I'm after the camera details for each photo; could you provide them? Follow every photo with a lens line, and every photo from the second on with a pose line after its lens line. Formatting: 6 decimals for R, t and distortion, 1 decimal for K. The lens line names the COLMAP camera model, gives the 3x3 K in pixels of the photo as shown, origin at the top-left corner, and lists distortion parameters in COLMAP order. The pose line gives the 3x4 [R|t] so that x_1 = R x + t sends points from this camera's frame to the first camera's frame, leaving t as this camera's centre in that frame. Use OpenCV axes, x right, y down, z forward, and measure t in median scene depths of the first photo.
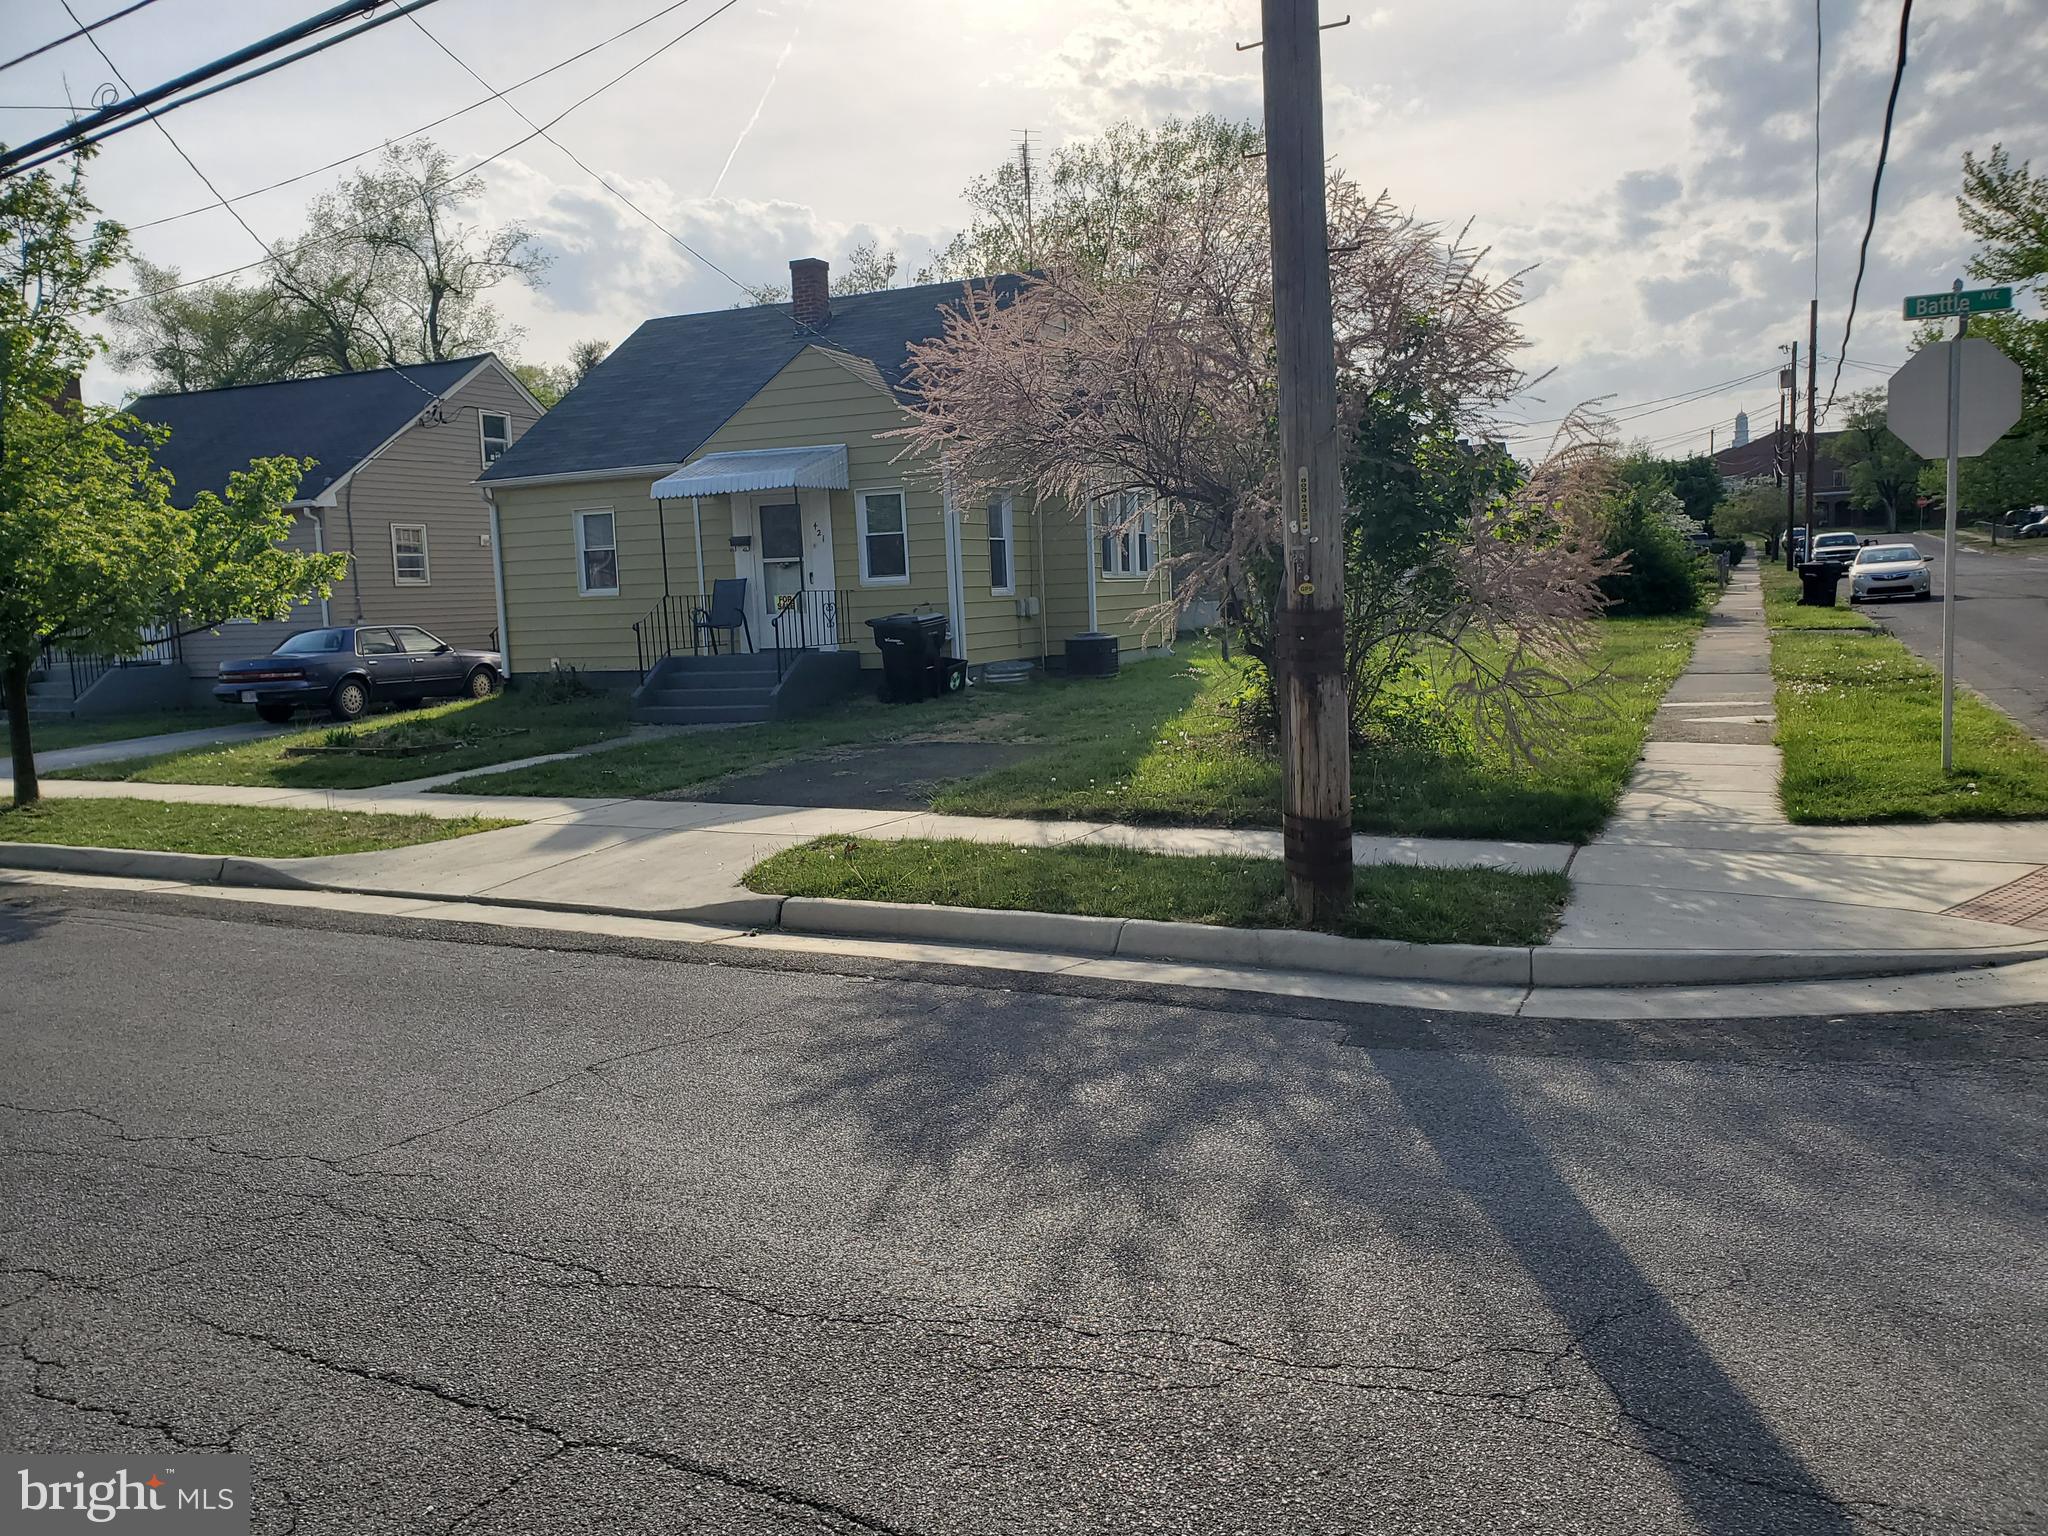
lens RADIAL K [[1553.7, 0, 1024.0], [0, 1553.7, 768.0], [0, 0, 1]] dist [0.001112, 0.000047]
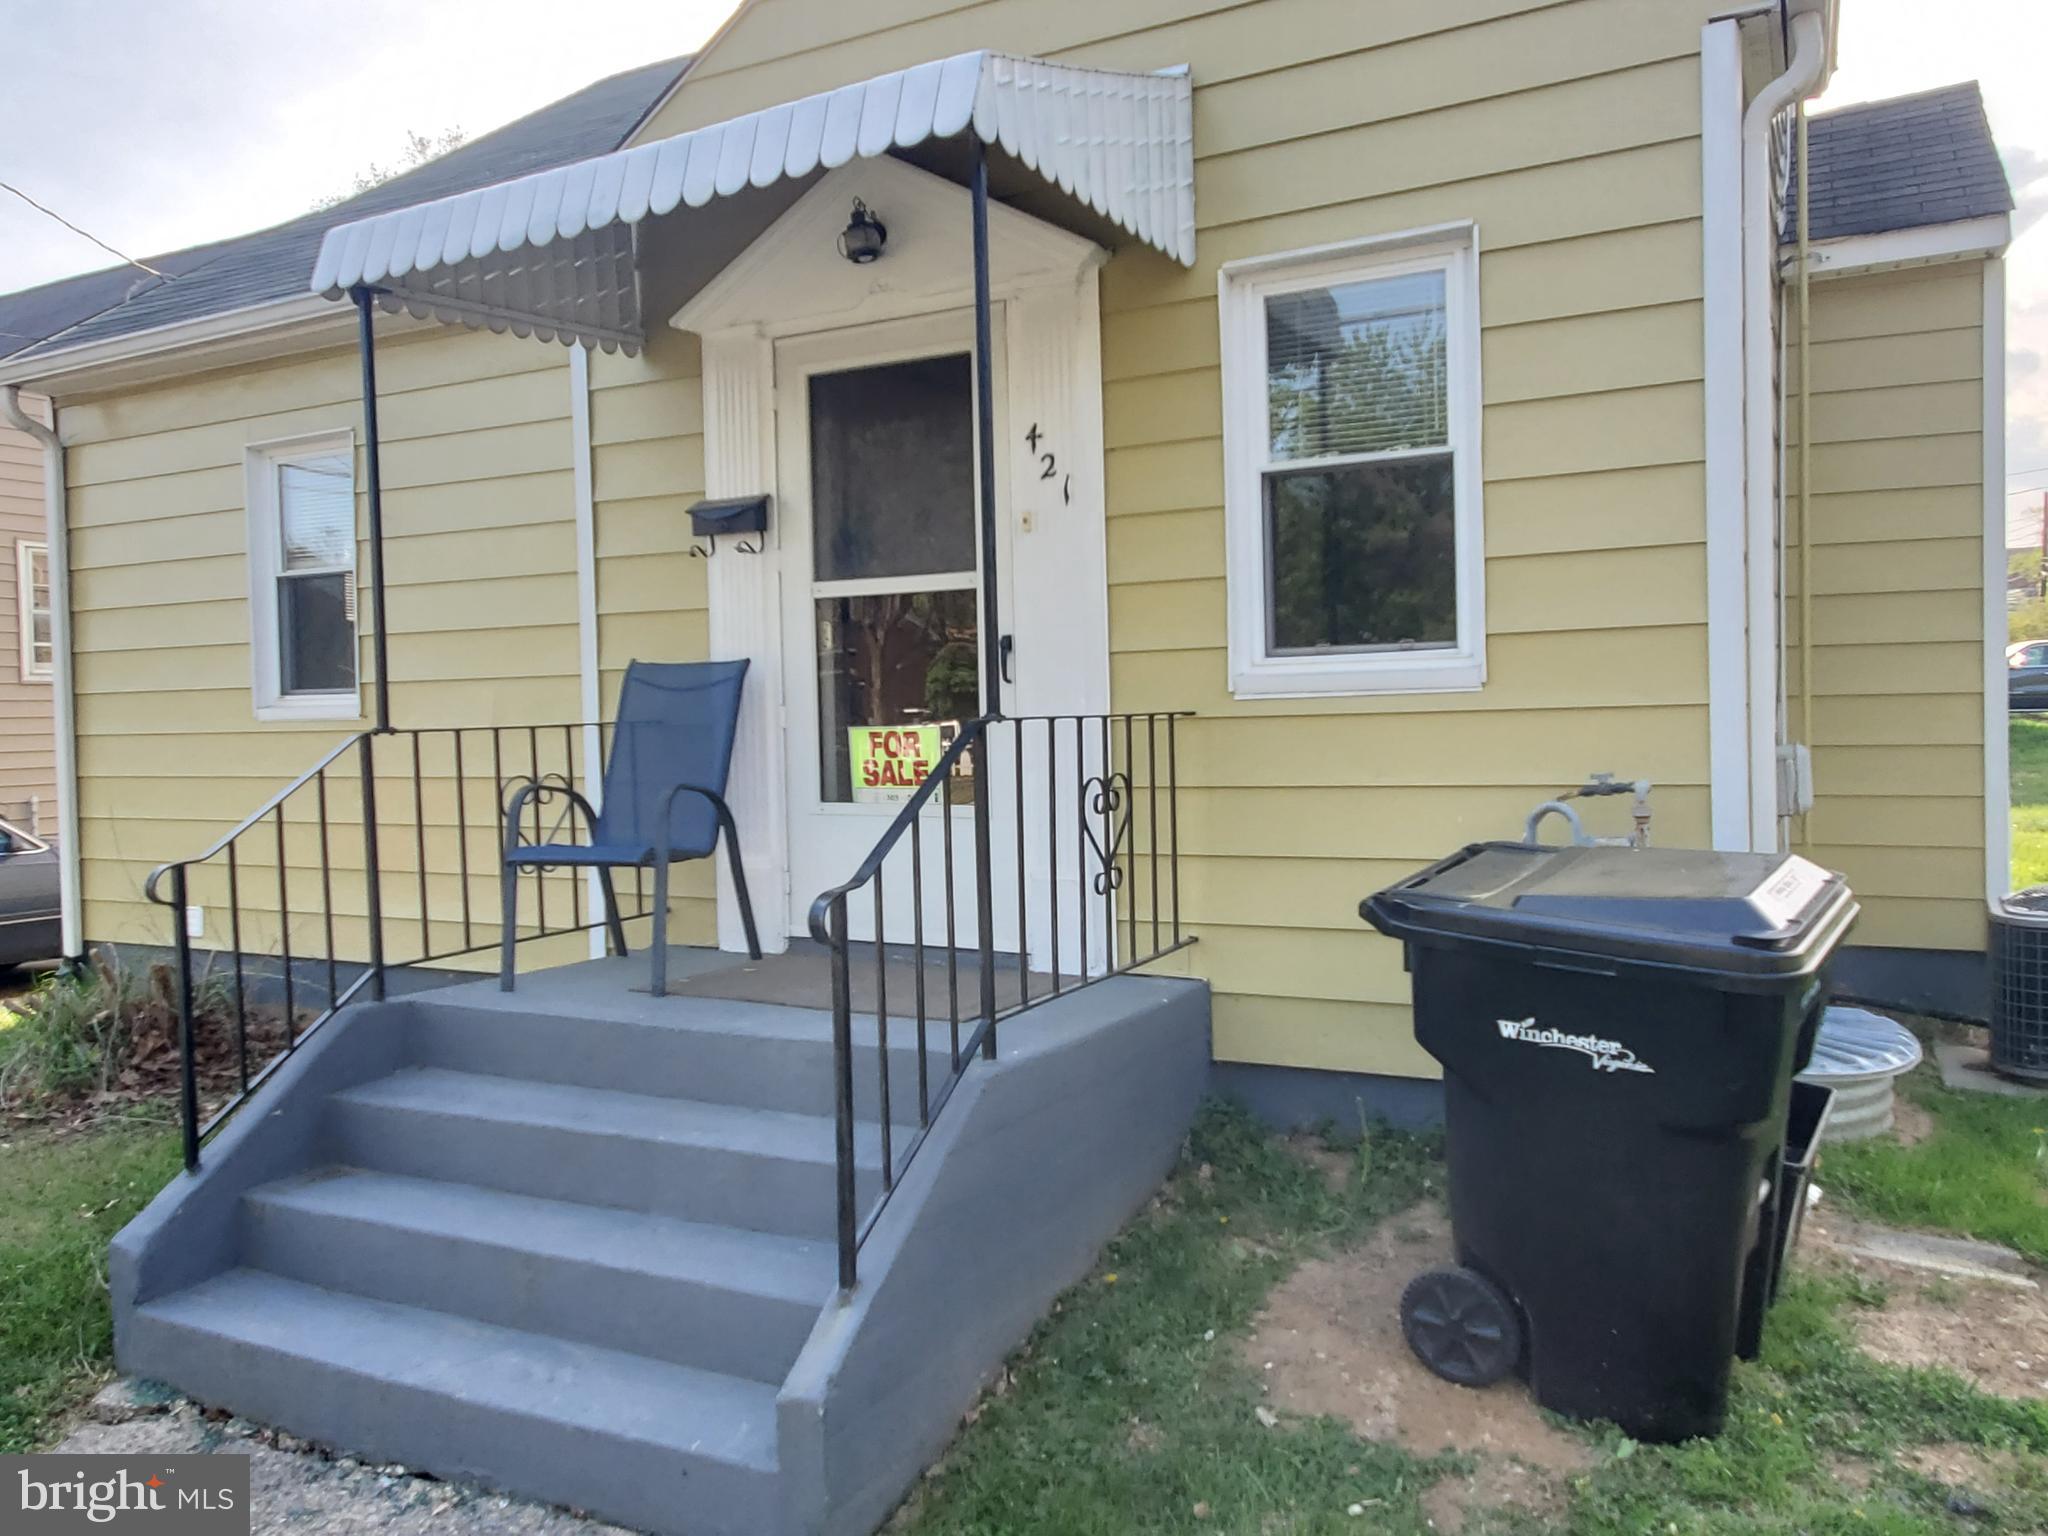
lens RADIAL K [[1400.3, 0, 1023.6], [0, 1400.3, 747.0], [0, 0, 1]] dist [-0.004041, -0.001165]
pose [[0.997608, 0.010848, -0.068264, -0.120660], [-0.015933, 0.997102, -0.074395, -0.093464], [0.067259, 0.075305, 0.994890, 0.793930]]
